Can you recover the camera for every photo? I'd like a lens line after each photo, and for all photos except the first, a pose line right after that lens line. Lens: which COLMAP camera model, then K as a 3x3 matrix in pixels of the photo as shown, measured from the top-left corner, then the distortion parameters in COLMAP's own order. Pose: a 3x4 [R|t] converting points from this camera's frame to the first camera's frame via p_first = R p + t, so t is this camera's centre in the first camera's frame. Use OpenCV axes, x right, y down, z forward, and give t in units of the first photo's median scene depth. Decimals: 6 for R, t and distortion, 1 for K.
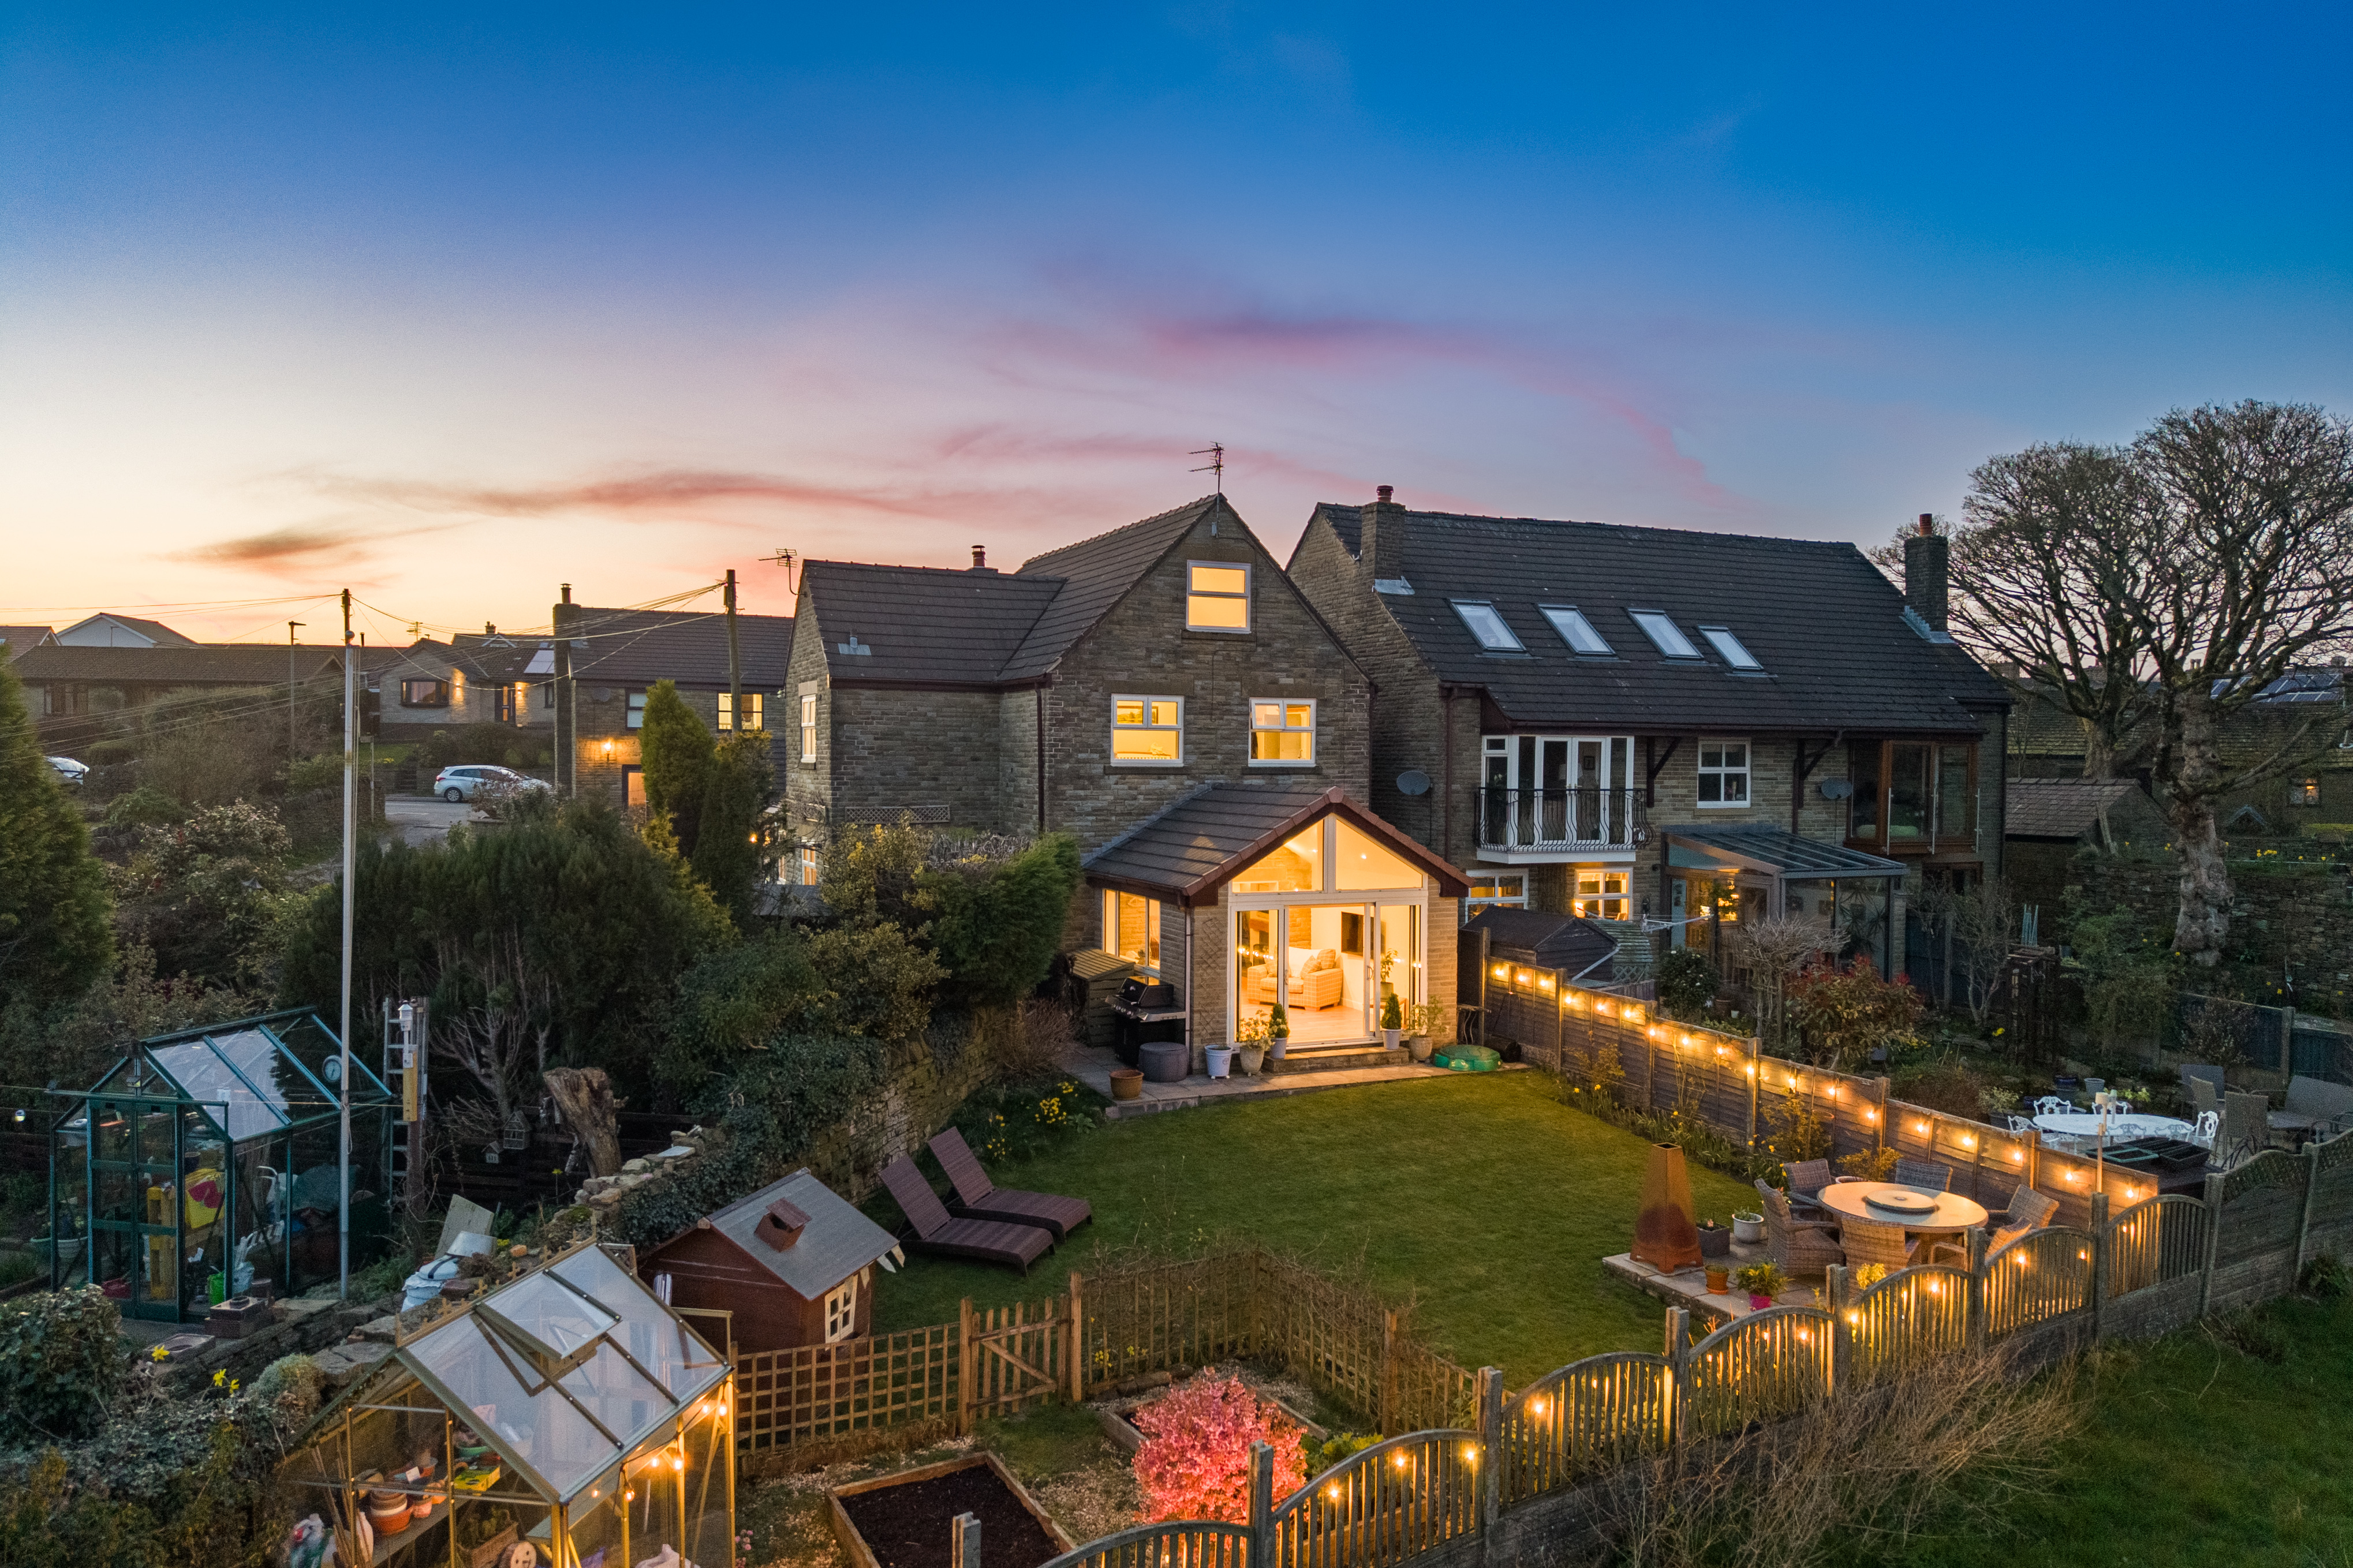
lens RADIAL K [[1590.0, 0, 1176.5], [0, 1590.0, 784.0], [0, 0, 1]] dist [0.002512, -0.000296]
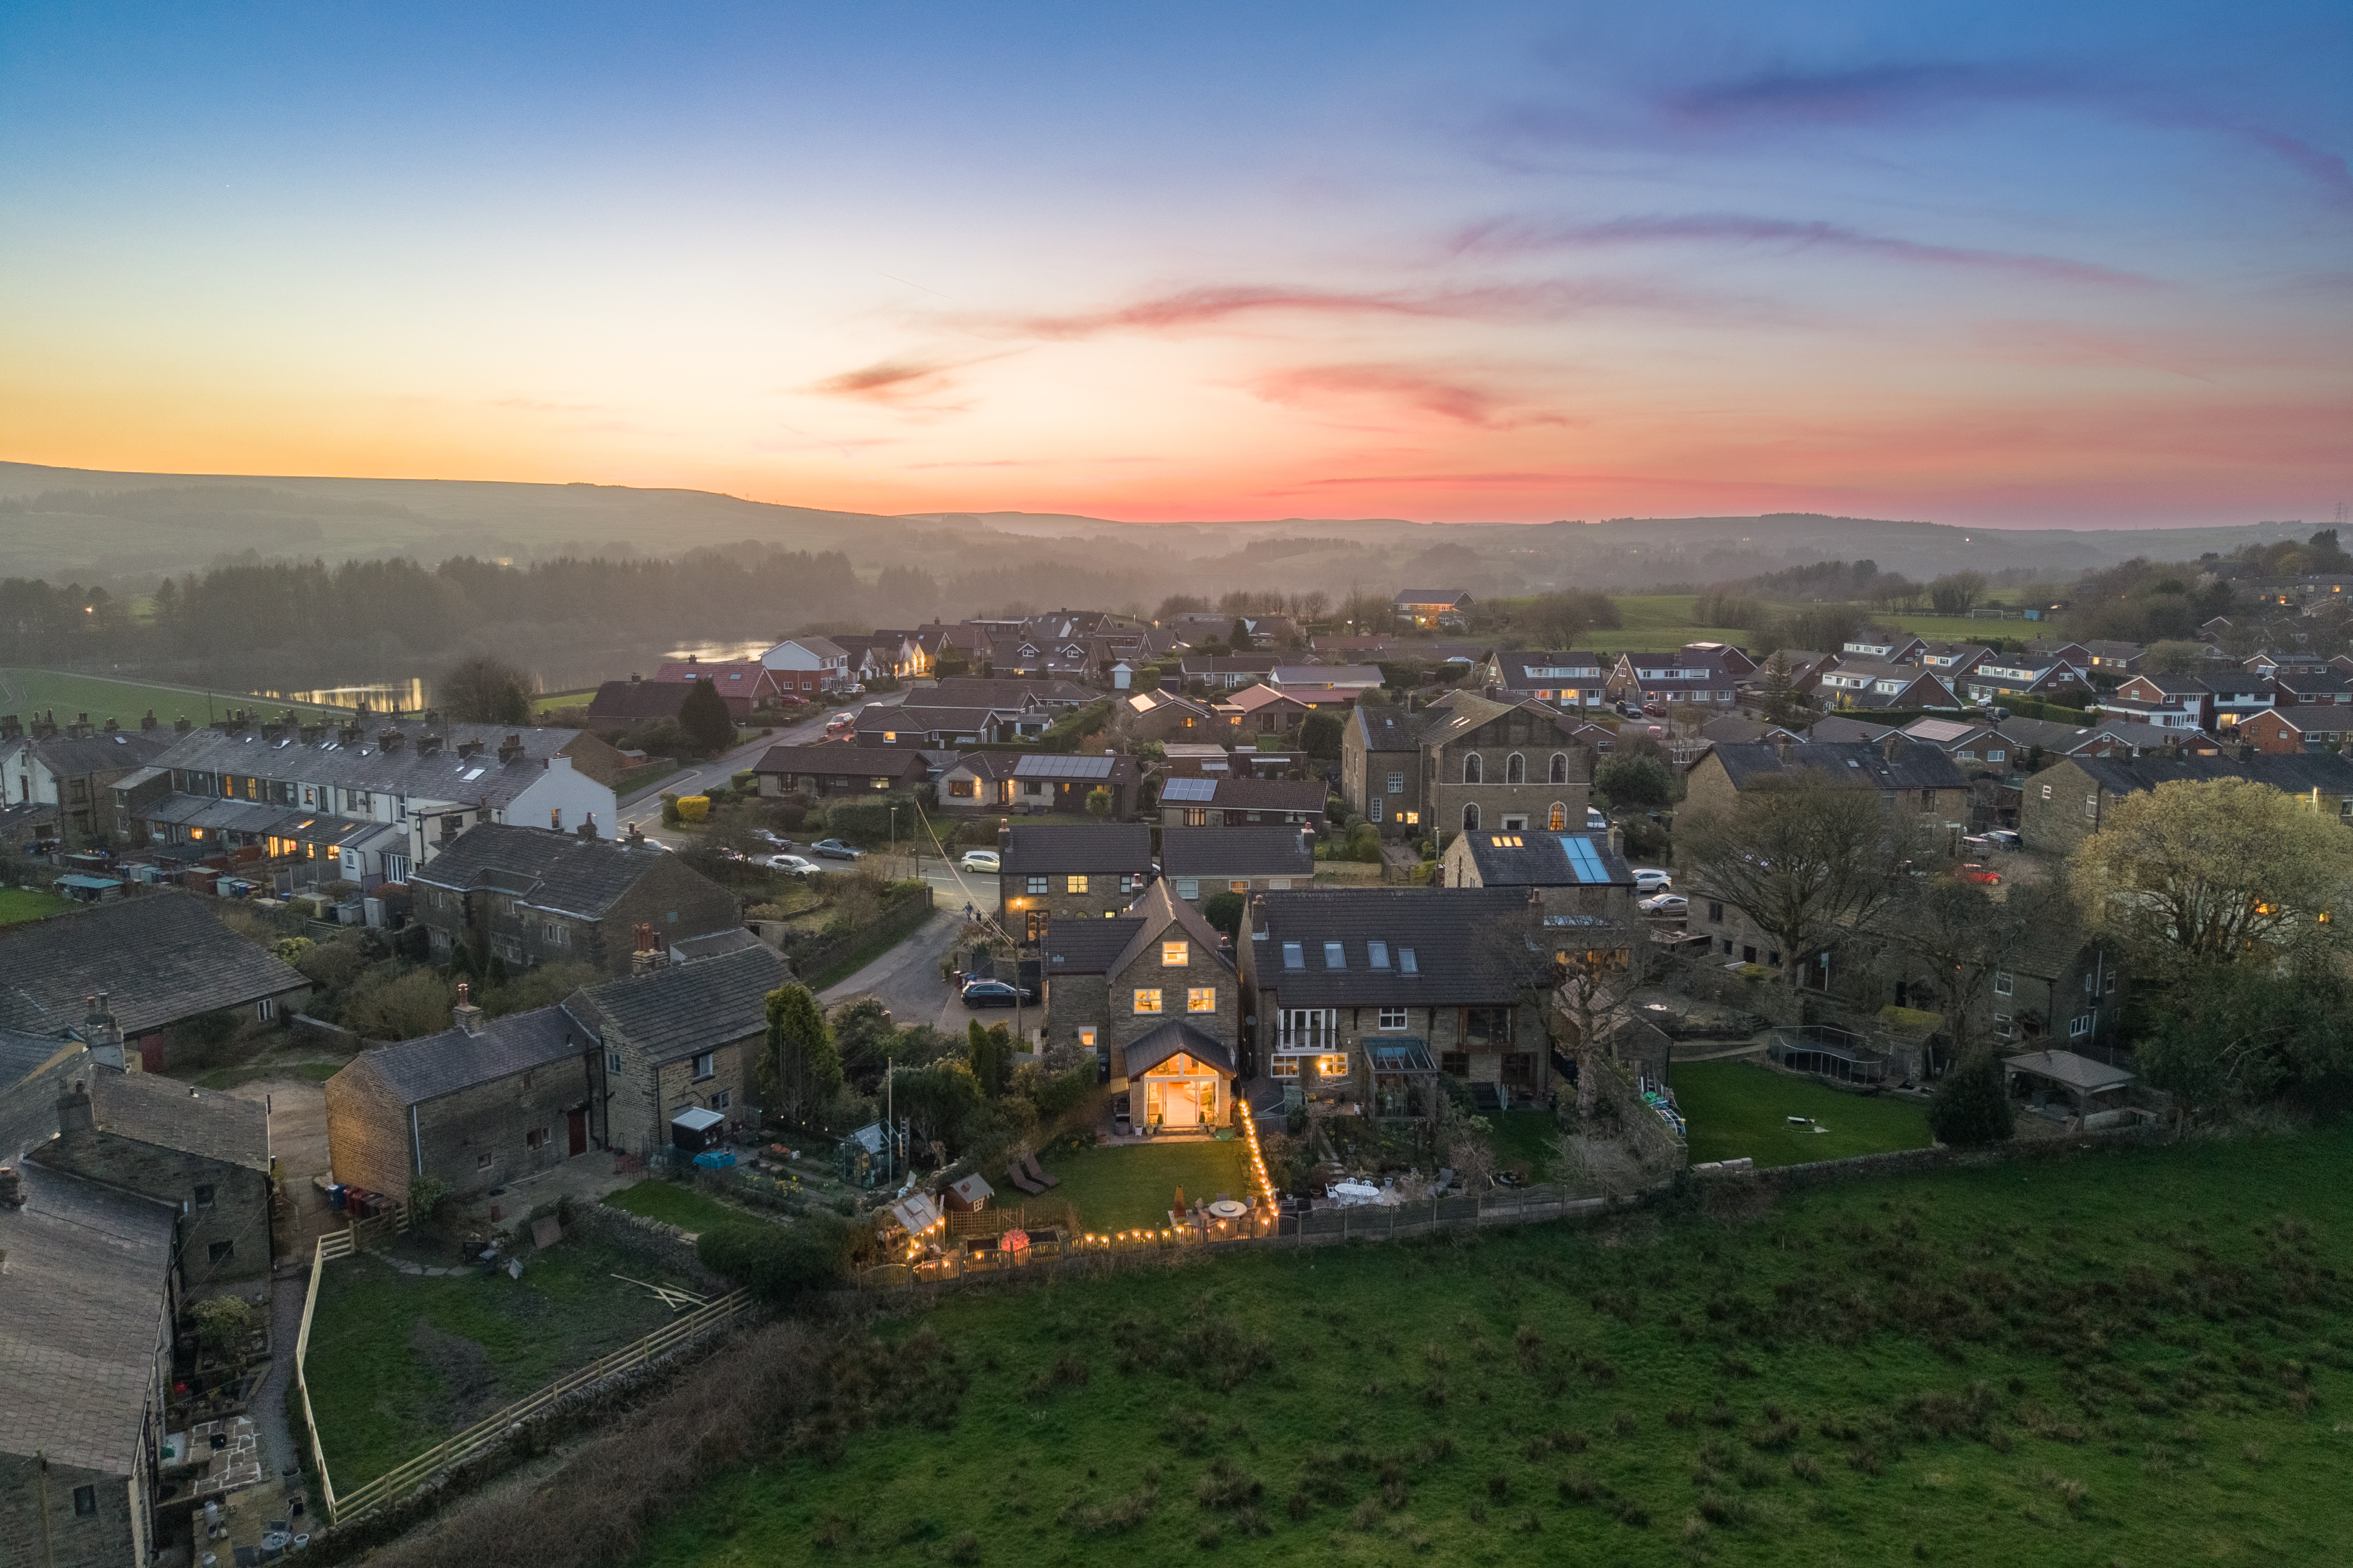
lens RADIAL K [[1662.5, 0, 1178.7], [0, 1662.5, 706.6], [0, 0, 1]] dist [0.105240, -0.001379]
pose [[0.943015, 0.030543, -0.331346, 0.982619], [-0.003735, 0.996687, 0.081244, -0.782502], [0.332730, -0.075377, 0.940005, -1.711781]]
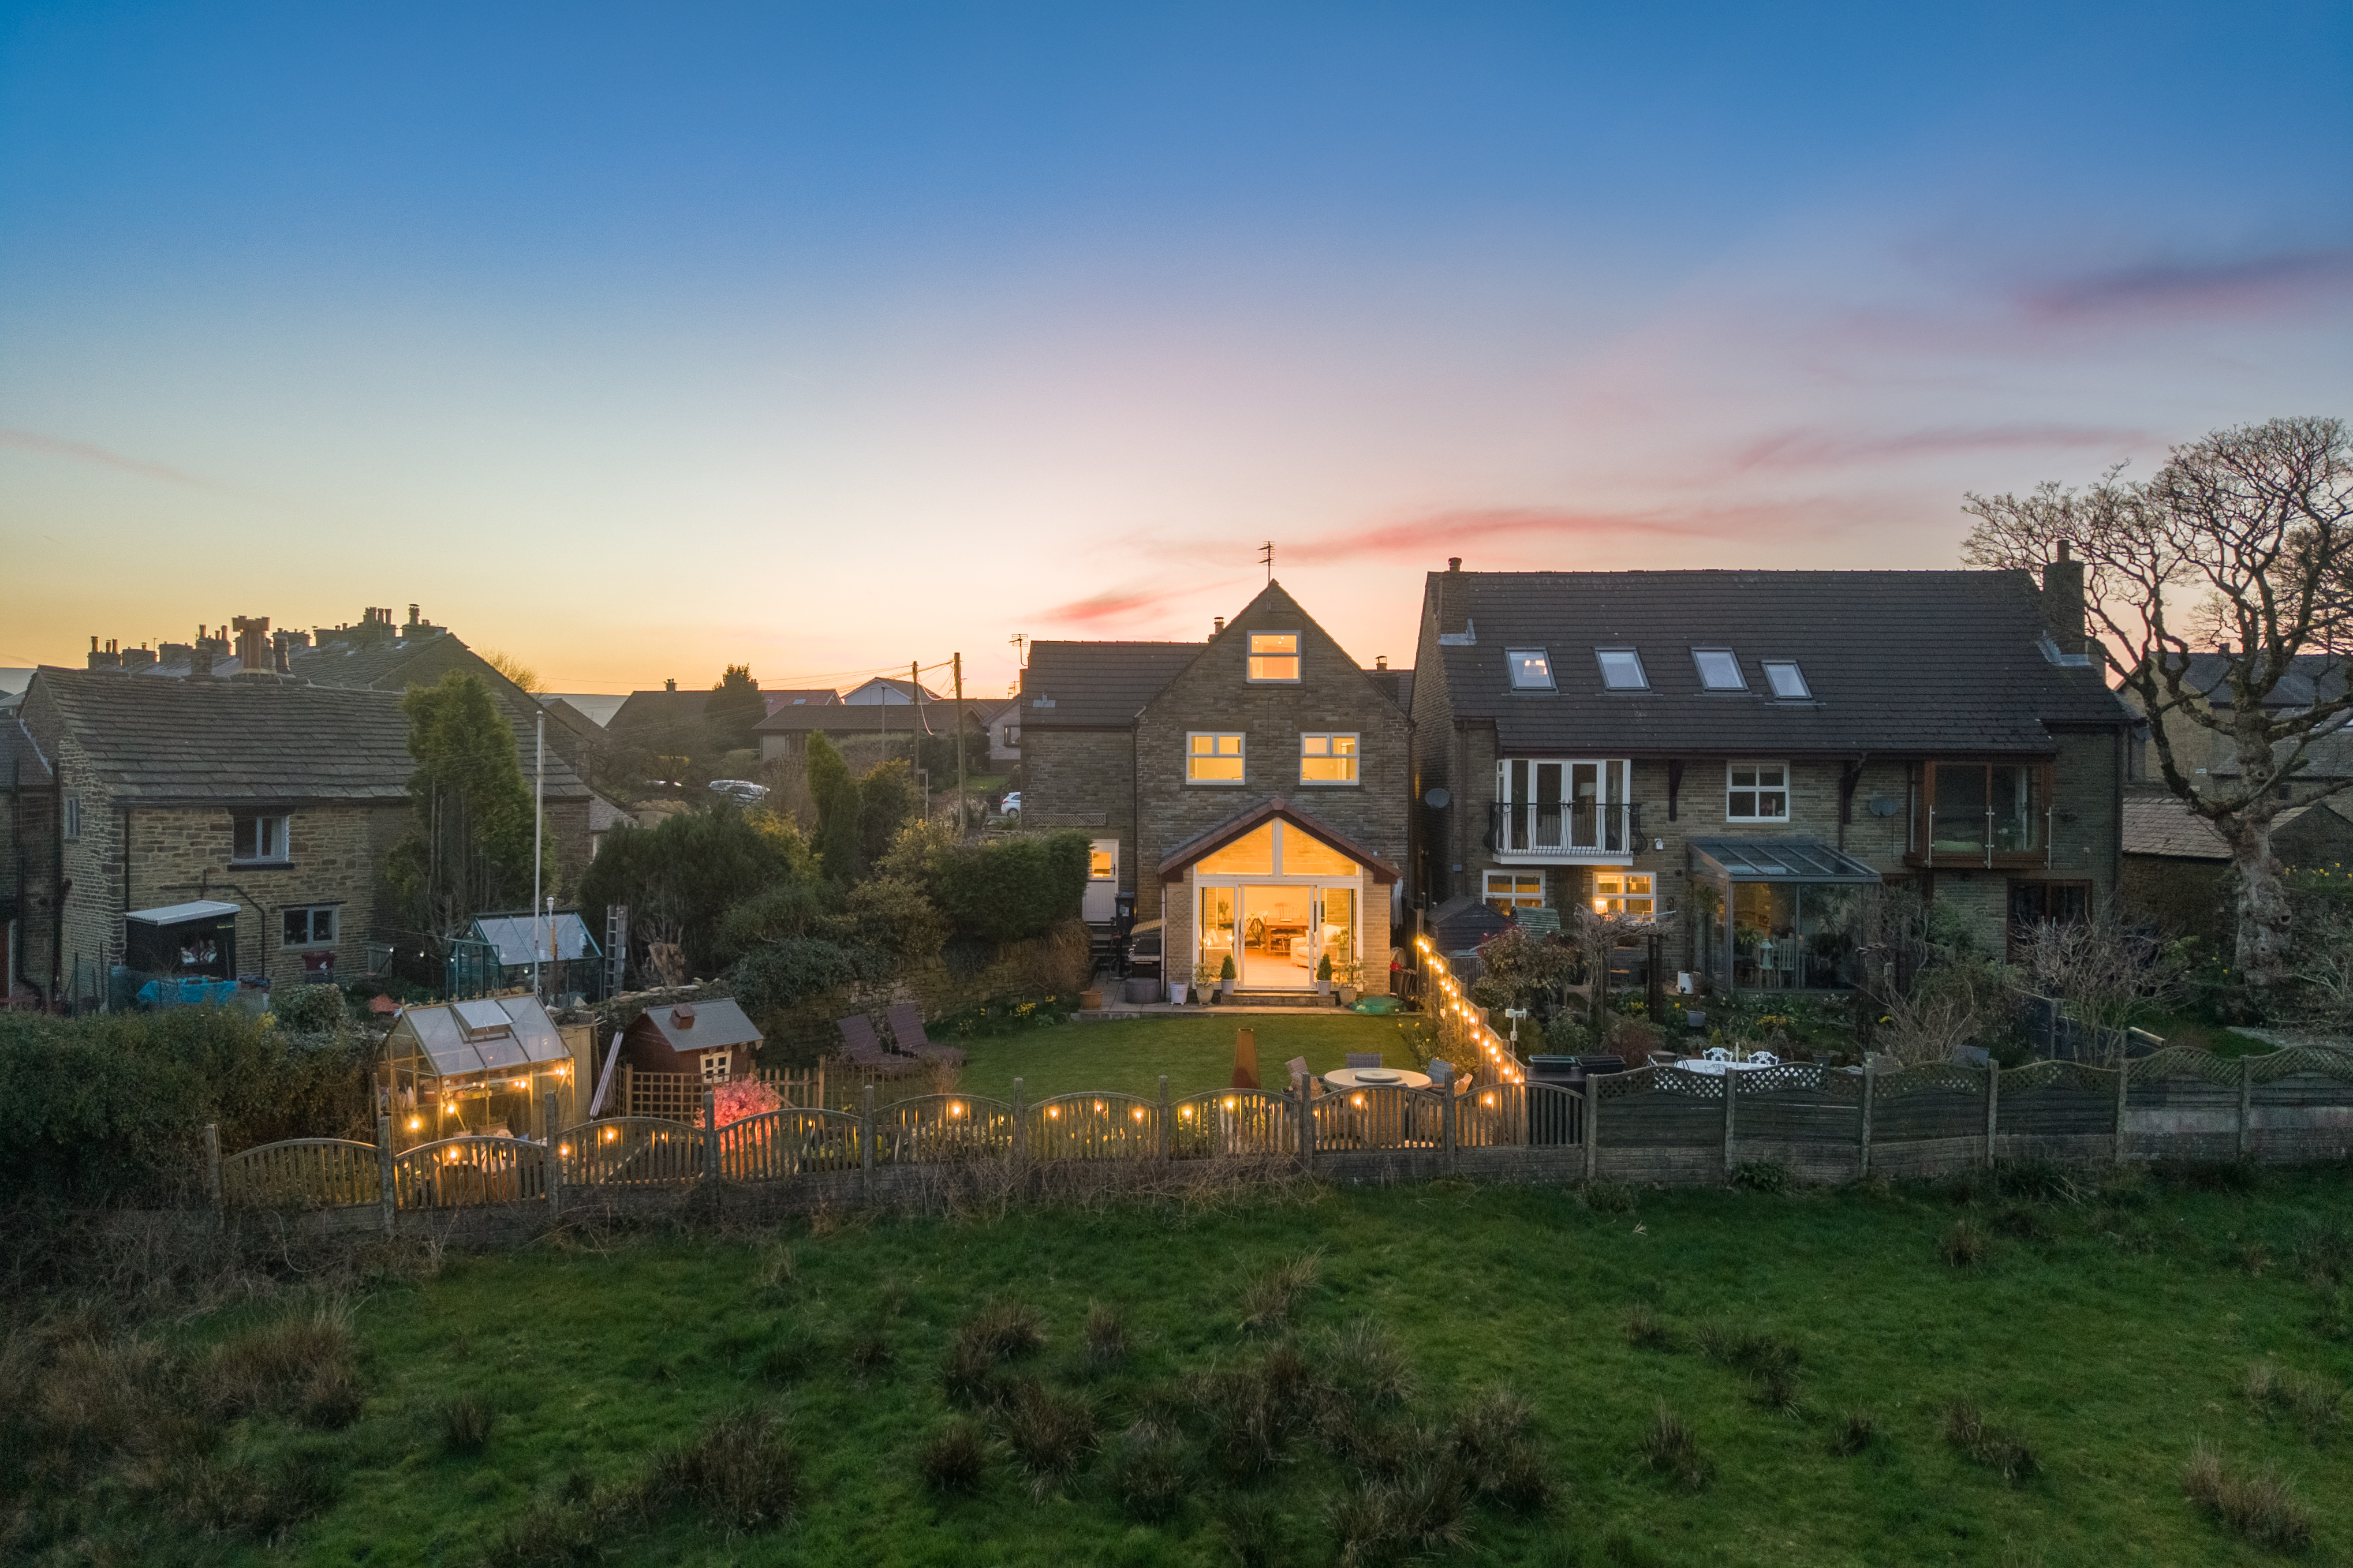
lens RADIAL K [[1590.8, 0, 1176.5], [0, 1590.8, 784.0], [0, 0, 1]] dist [0.028542, -0.003508]
pose [[0.898826, -0.002462, -0.438299, 0.525376], [-0.007340, 0.999759, -0.020668, 0.015942], [0.438244, 0.021794, 0.898592, -0.218146]]
